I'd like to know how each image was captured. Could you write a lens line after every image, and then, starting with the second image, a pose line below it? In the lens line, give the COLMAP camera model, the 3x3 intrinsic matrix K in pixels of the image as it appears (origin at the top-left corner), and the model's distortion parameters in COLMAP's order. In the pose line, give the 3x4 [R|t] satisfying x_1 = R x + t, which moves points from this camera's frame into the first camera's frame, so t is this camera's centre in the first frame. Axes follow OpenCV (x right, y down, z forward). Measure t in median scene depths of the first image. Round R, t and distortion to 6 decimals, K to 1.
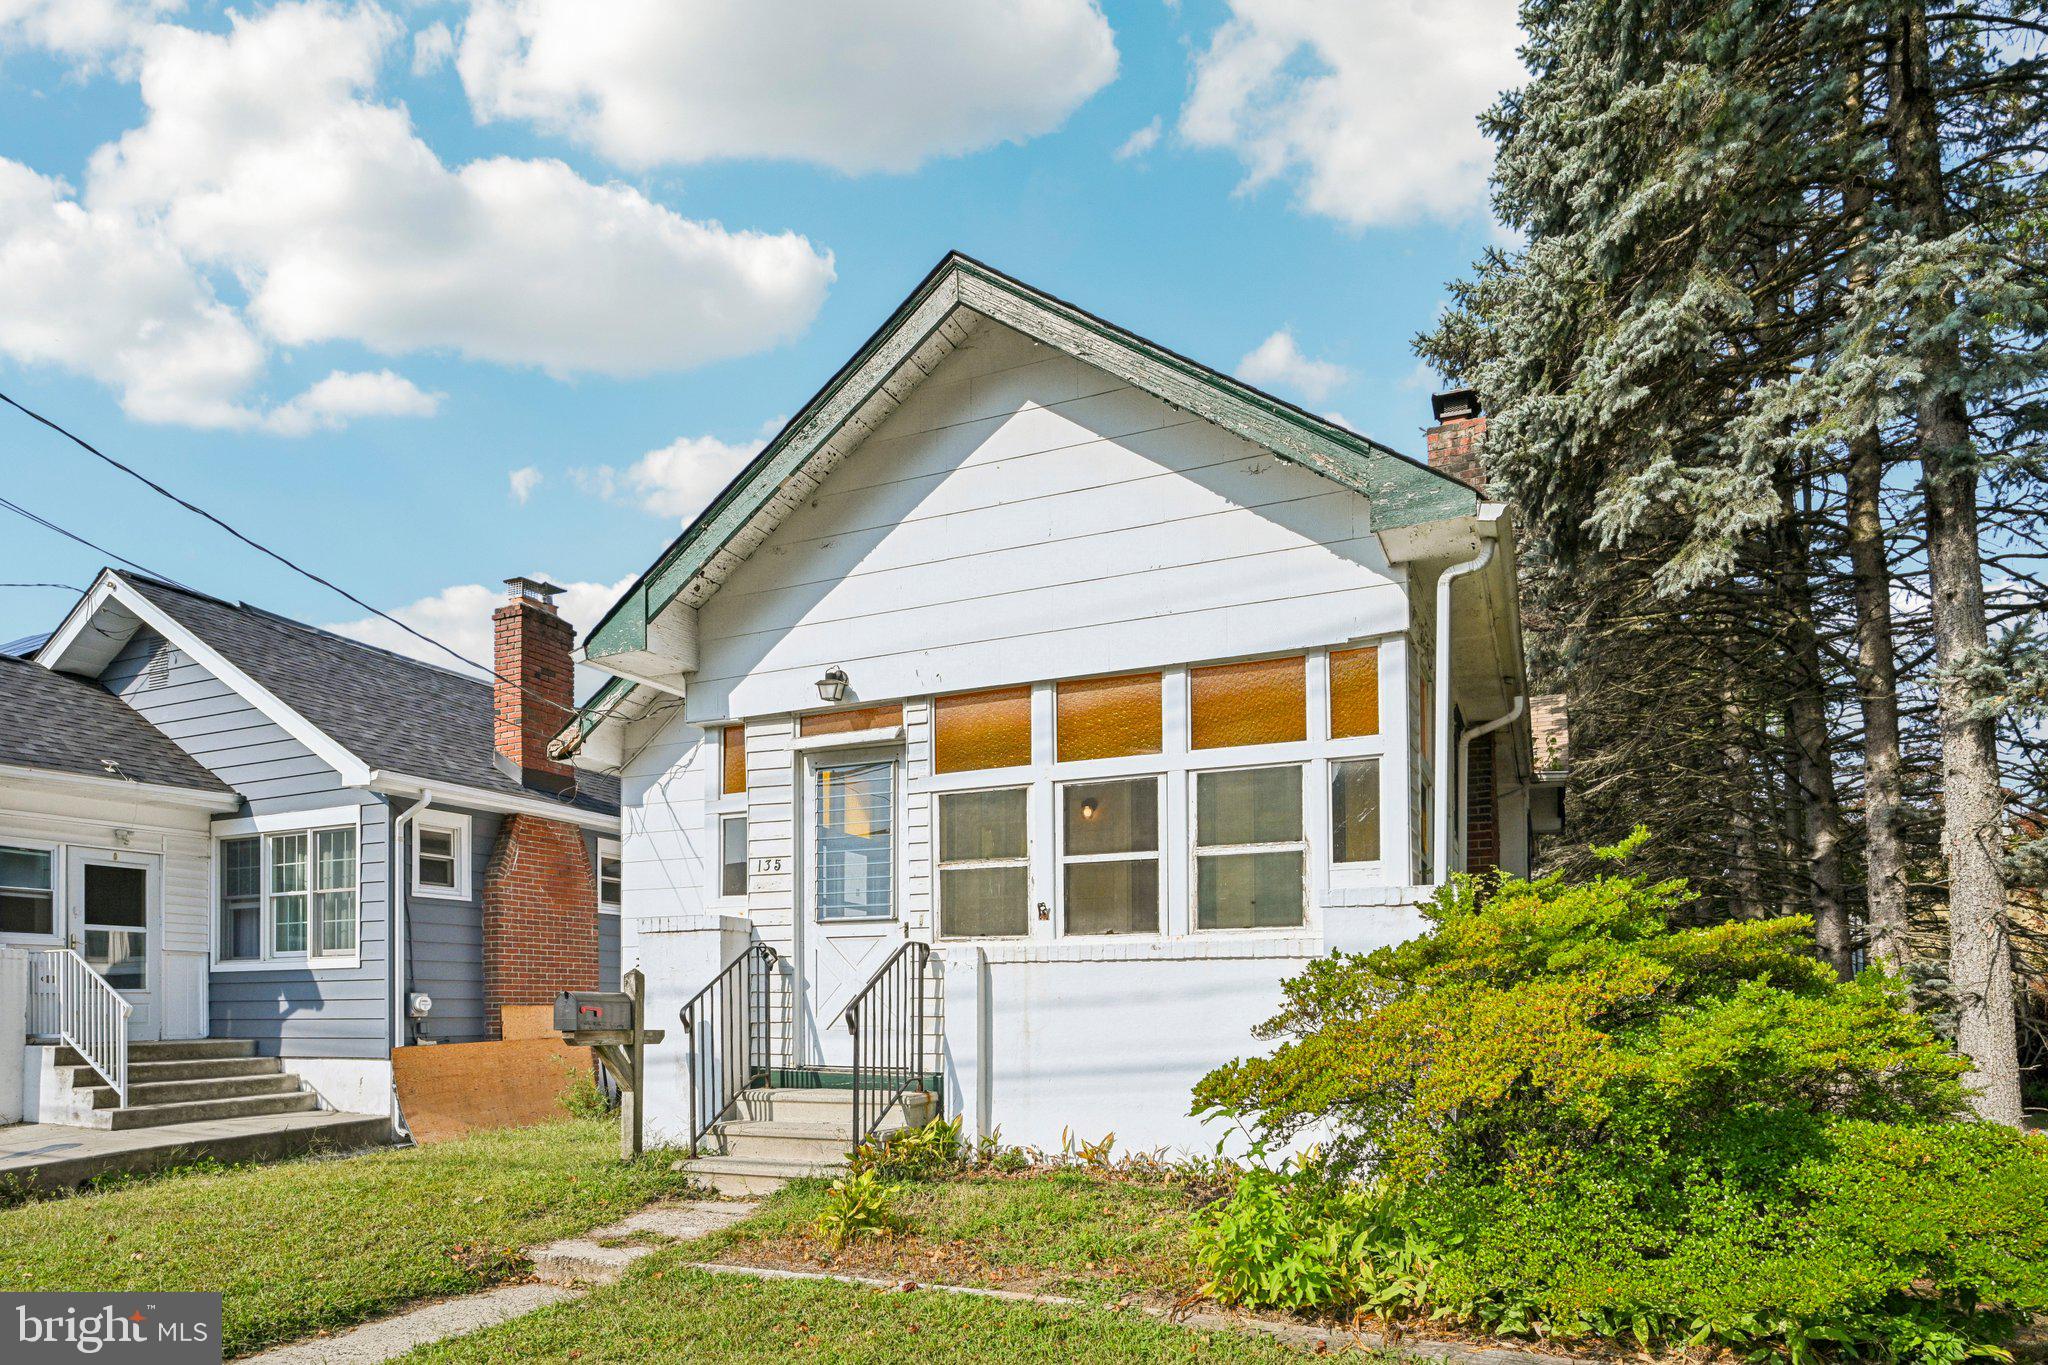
lens RADIAL K [[1158.6, 0, 1053.8], [0, 1158.6, 983.8], [0, 0, 1]] dist [-0.002800, -0.000269]
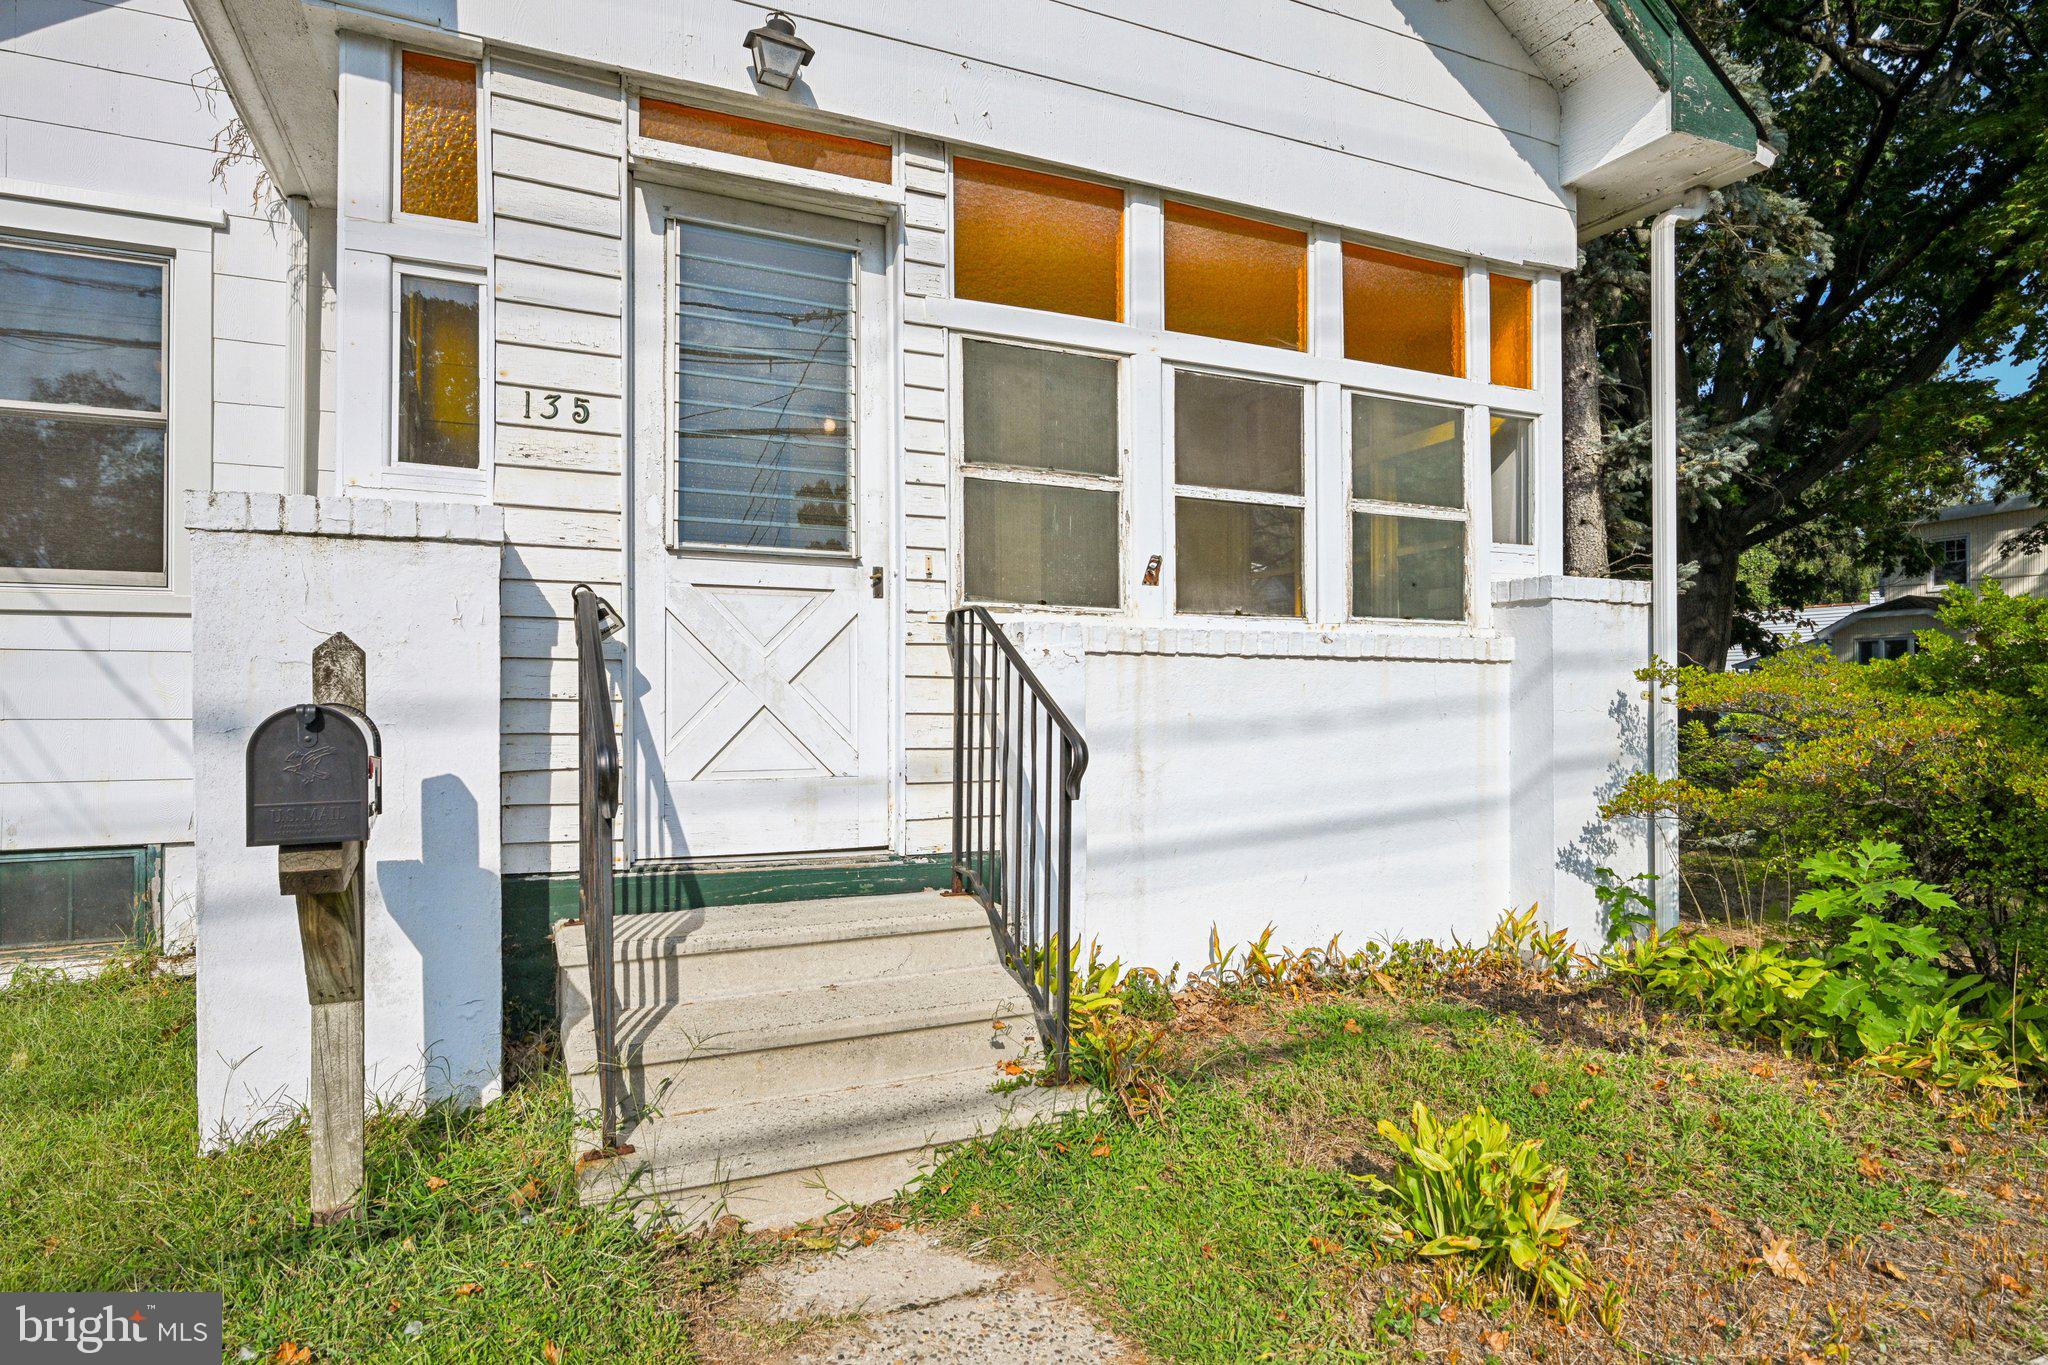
lens RADIAL K [[1093.4, 0, 980.0], [0, 1093.4, 685.5], [0, 0, 1]] dist [-0.001811, 0.000182]
pose [[0.689347, 0.012591, 0.724321, -0.462012], [-0.017771, 0.999842, -0.000467, -0.000857], [-0.724213, -0.012550, 0.689462, 0.642946]]
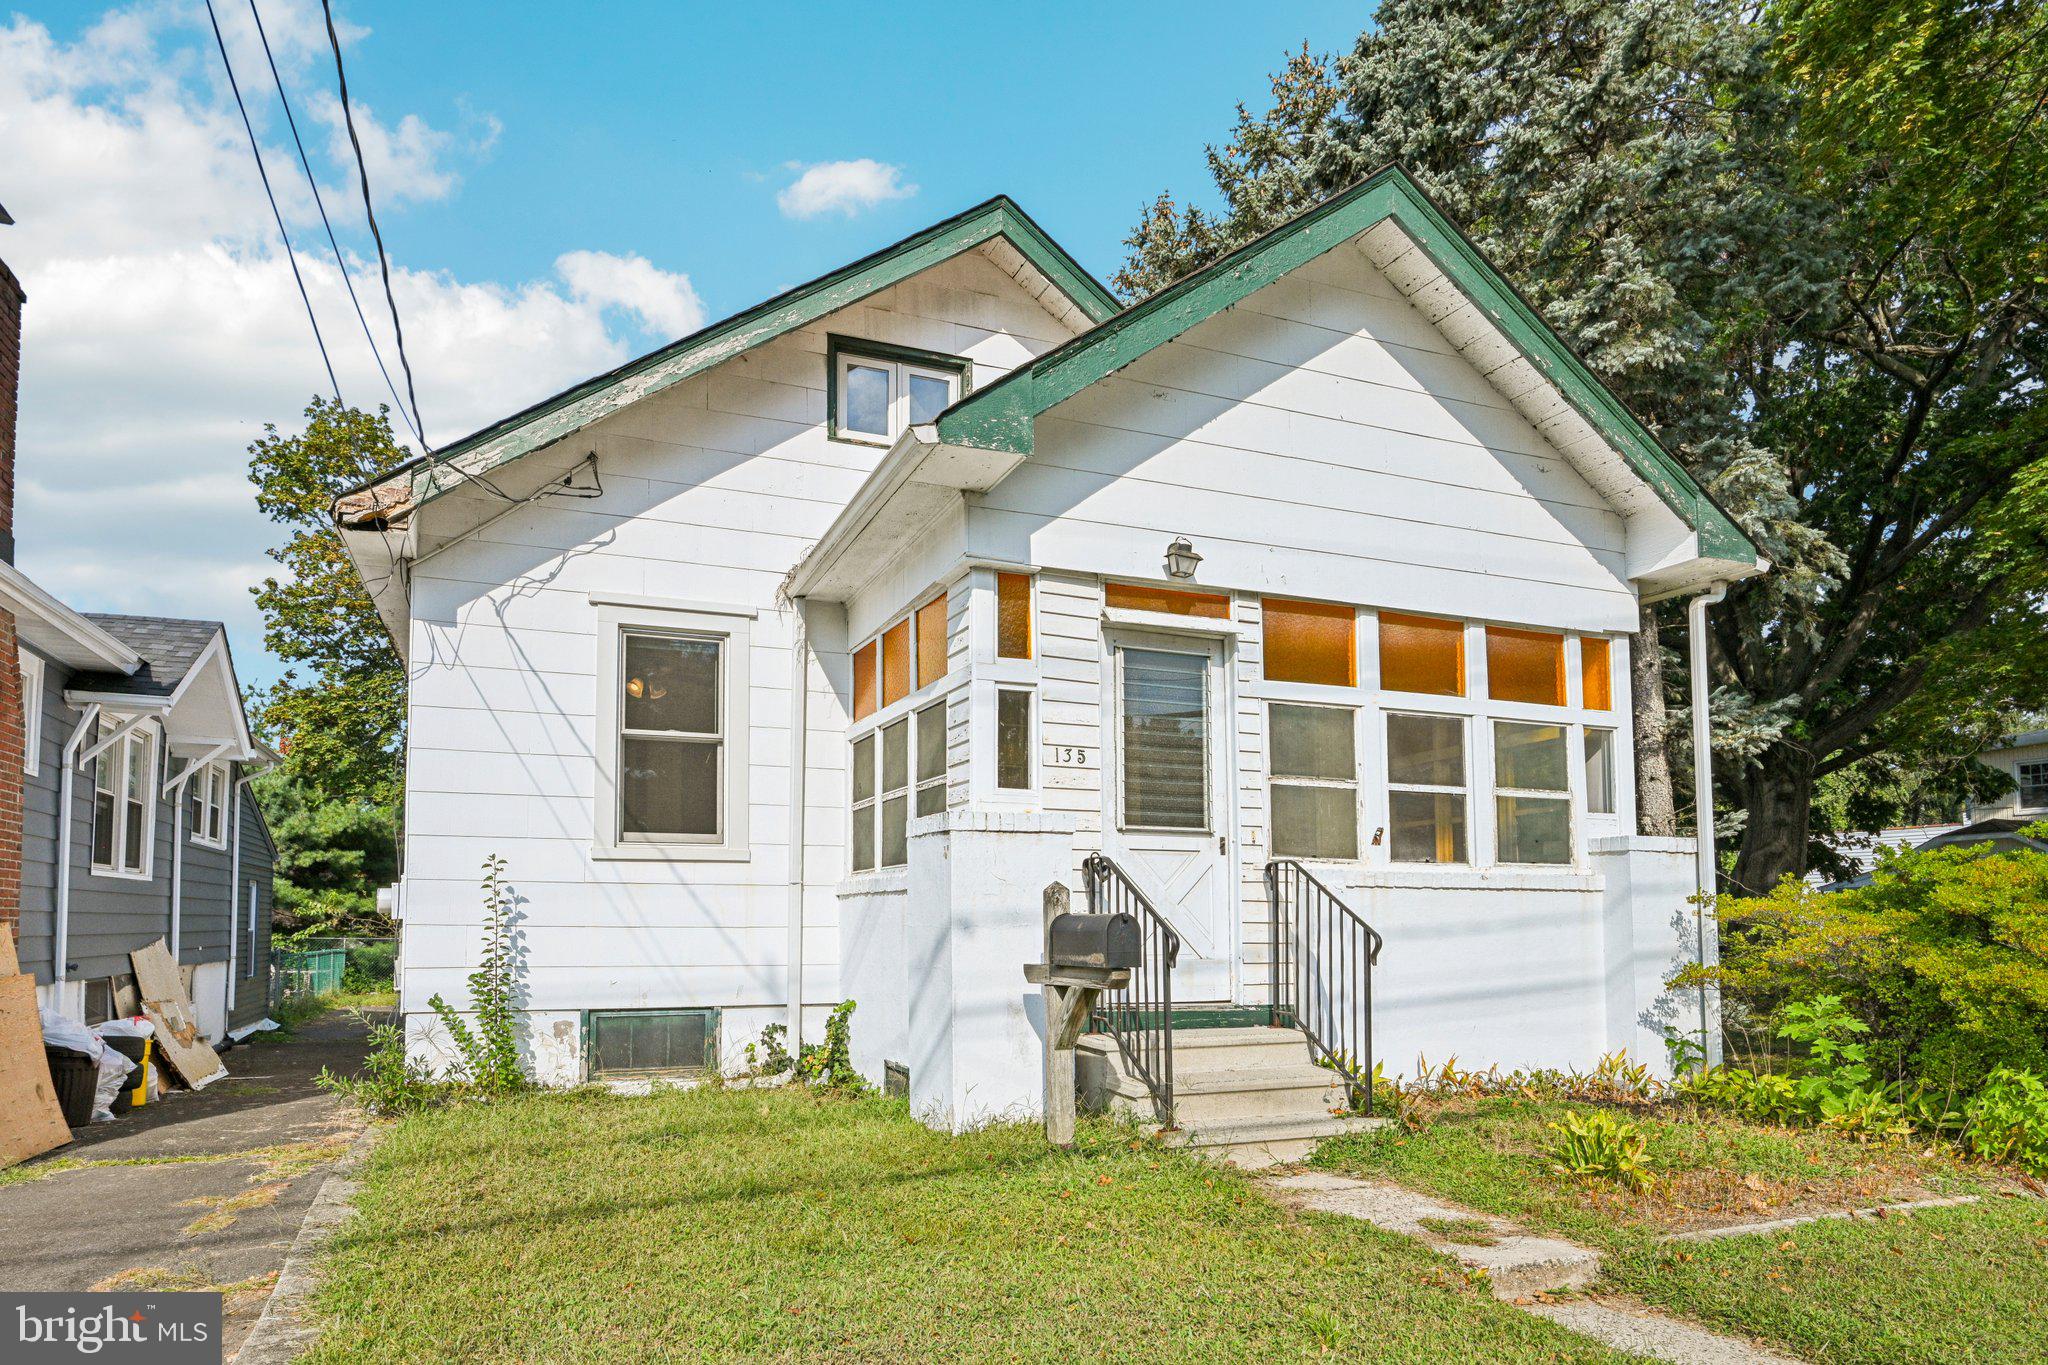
lens RADIAL K [[1137.3, 0, 939.0], [0, 1137.3, 846.8], [0, 0, 1]] dist [-0.000984, -0.000487]
pose [[0.734399, 0.049321, 0.676924, -0.904237], [-0.018389, 0.998436, -0.052796, 0.004590], [-0.678469, 0.026325, 0.734157, 0.516256]]
